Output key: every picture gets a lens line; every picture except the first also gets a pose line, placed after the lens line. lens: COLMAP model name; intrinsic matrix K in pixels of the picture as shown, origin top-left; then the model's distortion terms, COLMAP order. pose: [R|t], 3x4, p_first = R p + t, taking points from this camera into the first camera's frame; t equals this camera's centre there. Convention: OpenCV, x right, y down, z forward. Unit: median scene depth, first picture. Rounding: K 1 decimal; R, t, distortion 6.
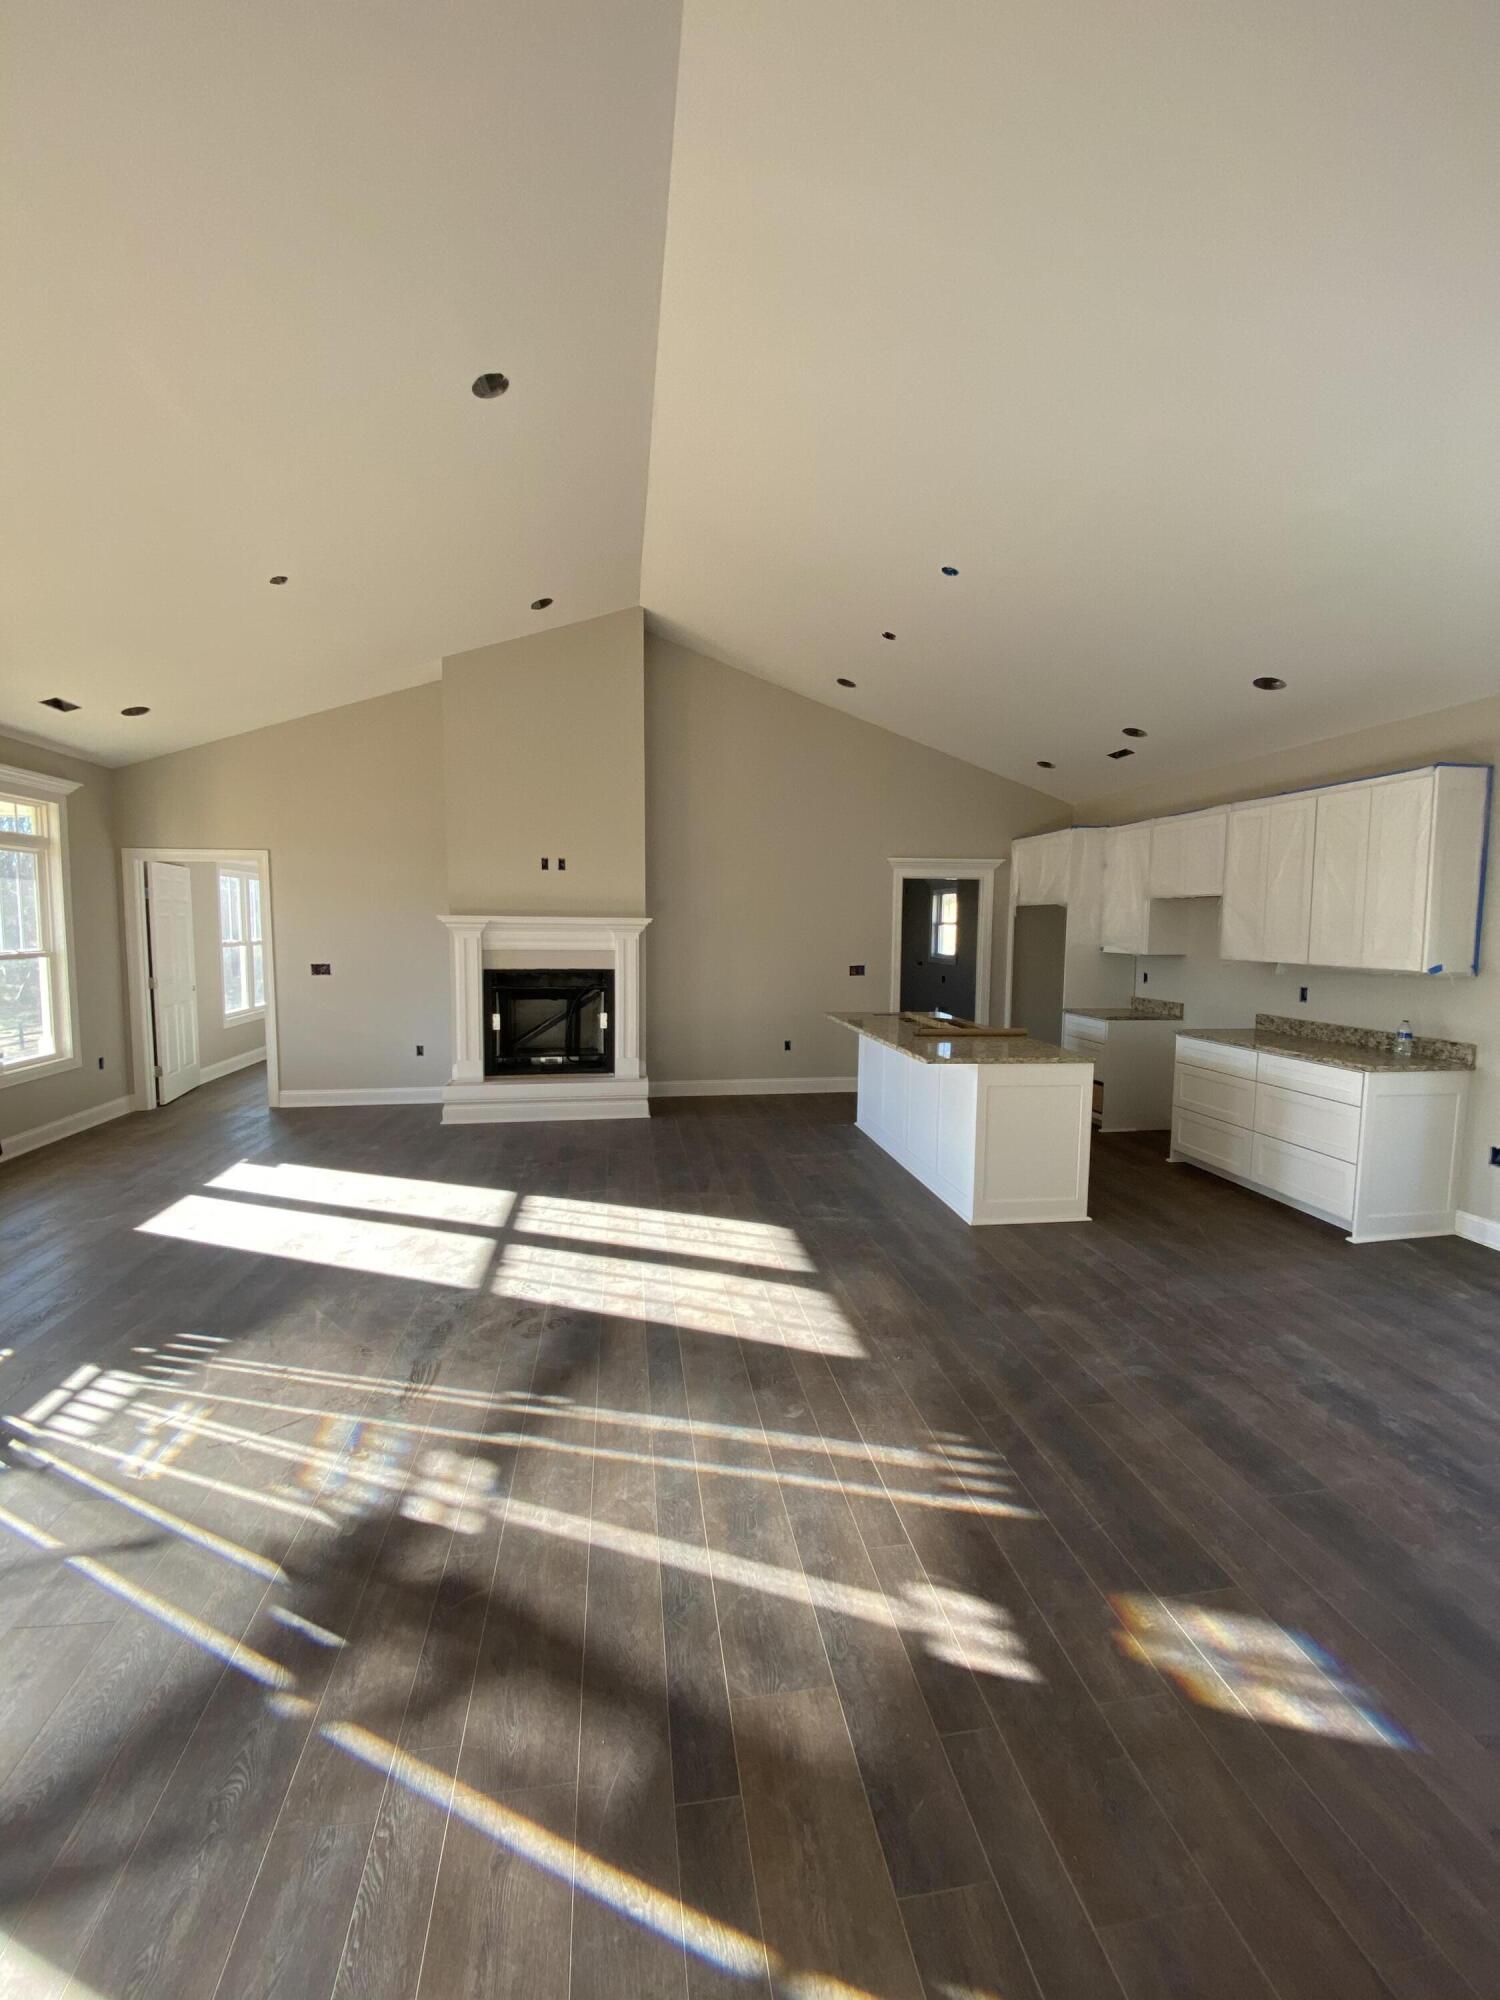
lens RADIAL K [[791.0, 0, 748.7], [0, 791.0, 1008.8], [0, 0, 1]] dist [-0.000647, -0.000156]
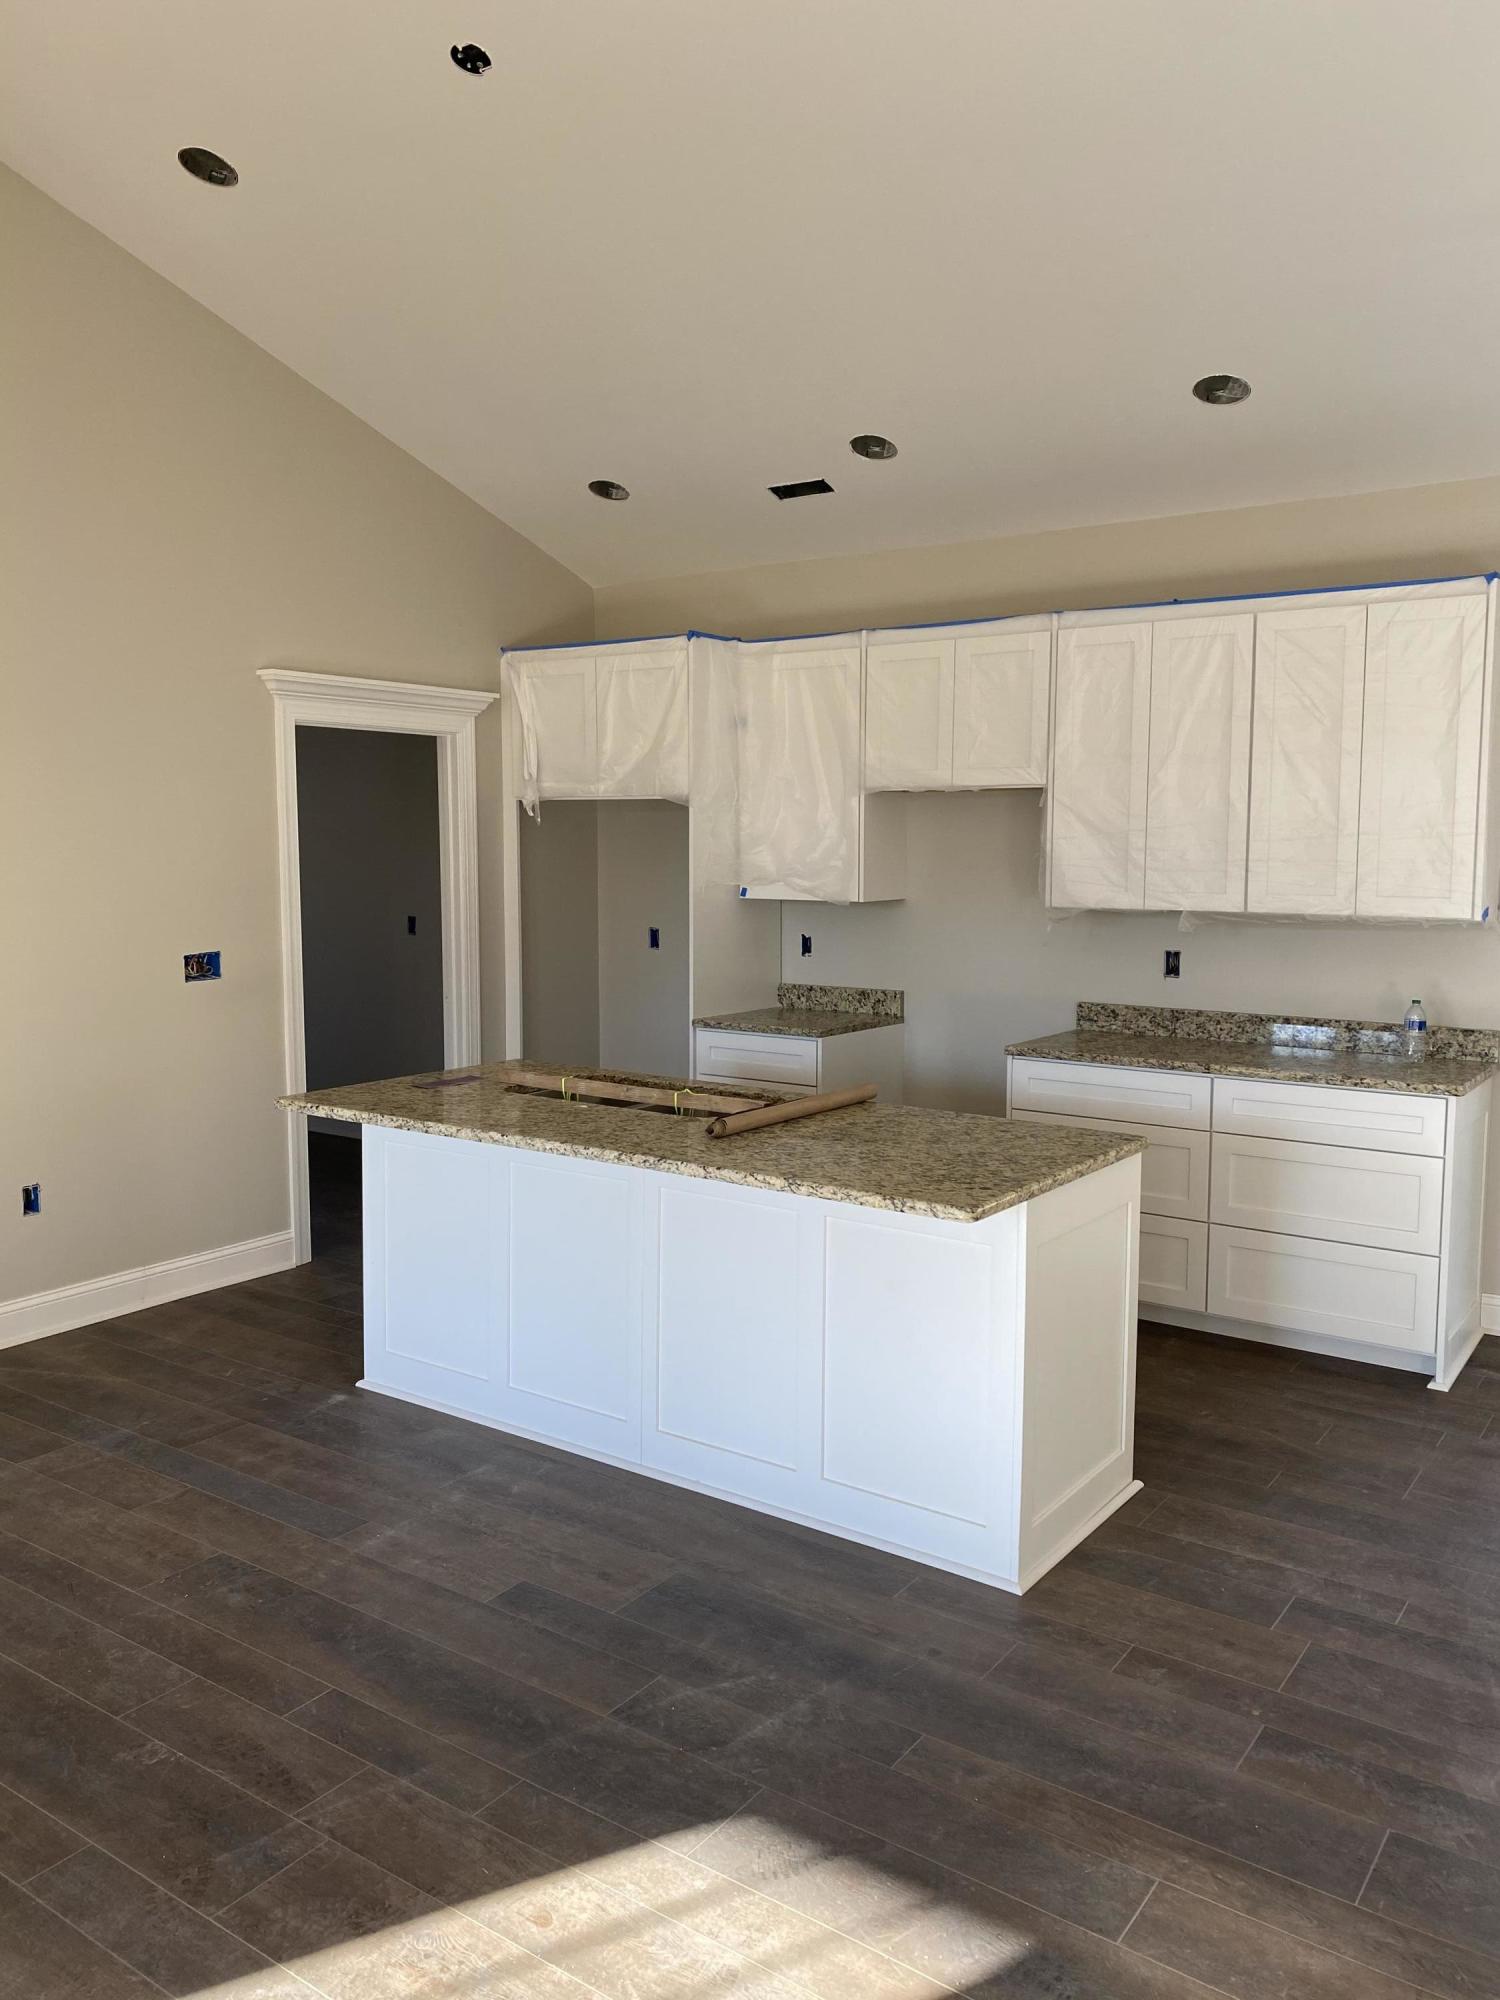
lens RADIAL K [[1518.3, 0, 753.7], [0, 1518.3, 992.7], [0, 0, 1]] dist [0.024850, -0.006265]
pose [[0.695882, -0.079774, 0.713712, -0.278985], [0.079998, 0.996237, 0.033354, -0.056047], [-0.713687, 0.033885, 0.699645, 0.438199]]
